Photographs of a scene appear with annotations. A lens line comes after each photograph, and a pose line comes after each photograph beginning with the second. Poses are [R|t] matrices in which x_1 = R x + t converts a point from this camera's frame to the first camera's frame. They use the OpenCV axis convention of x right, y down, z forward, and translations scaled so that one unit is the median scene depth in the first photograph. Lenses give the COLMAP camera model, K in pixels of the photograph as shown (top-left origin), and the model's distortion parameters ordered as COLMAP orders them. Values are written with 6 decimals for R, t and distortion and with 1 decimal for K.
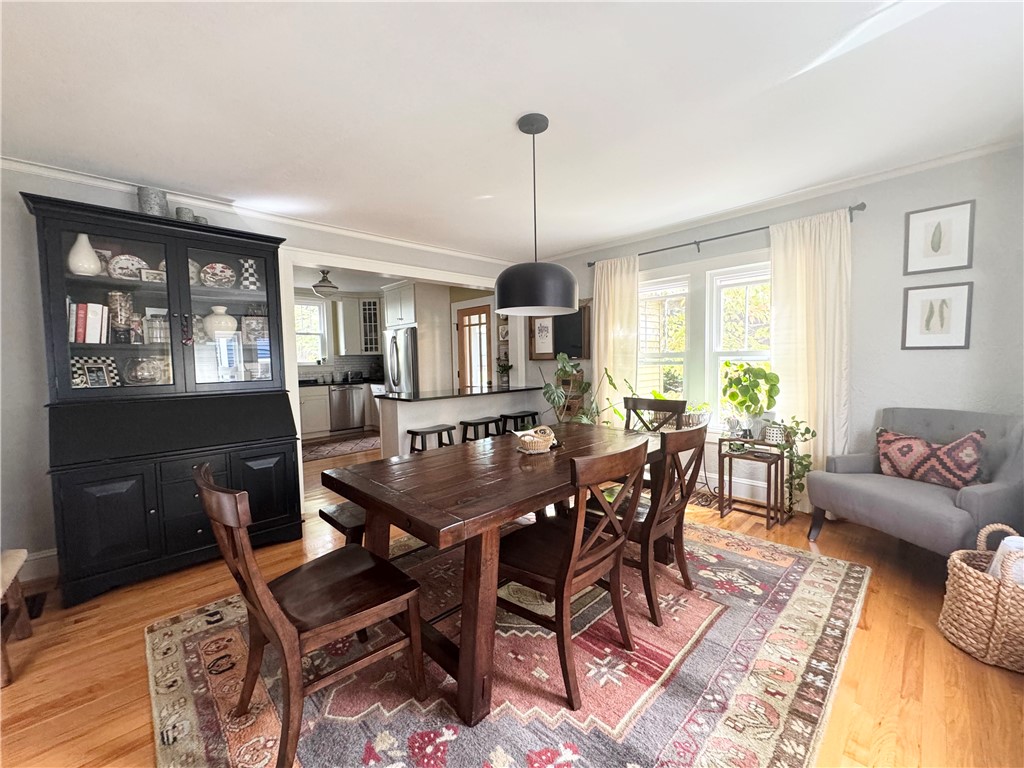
lens RADIAL K [[411.2, 0, 513.1], [0, 411.2, 379.6], [0, 0, 1]] dist [0.002153, 0.000204]
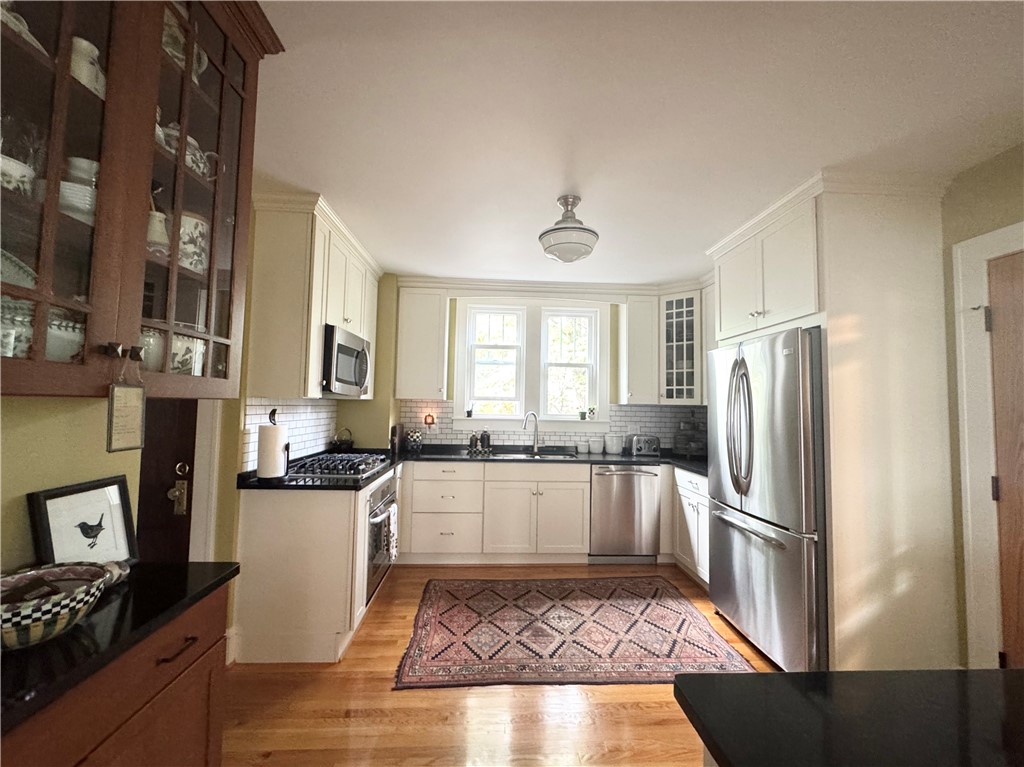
lens RADIAL K [[411.2, 0, 516.5], [0, 411.2, 382.5], [0, 0, 1]] dist [0.002153, 0.000204]
pose [[0.755767, -0.001150, -0.654839, -0.176877], [-0.070382, 0.994063, -0.082976, -0.033950], [0.651047, 0.108799, 0.751199, 0.521697]]
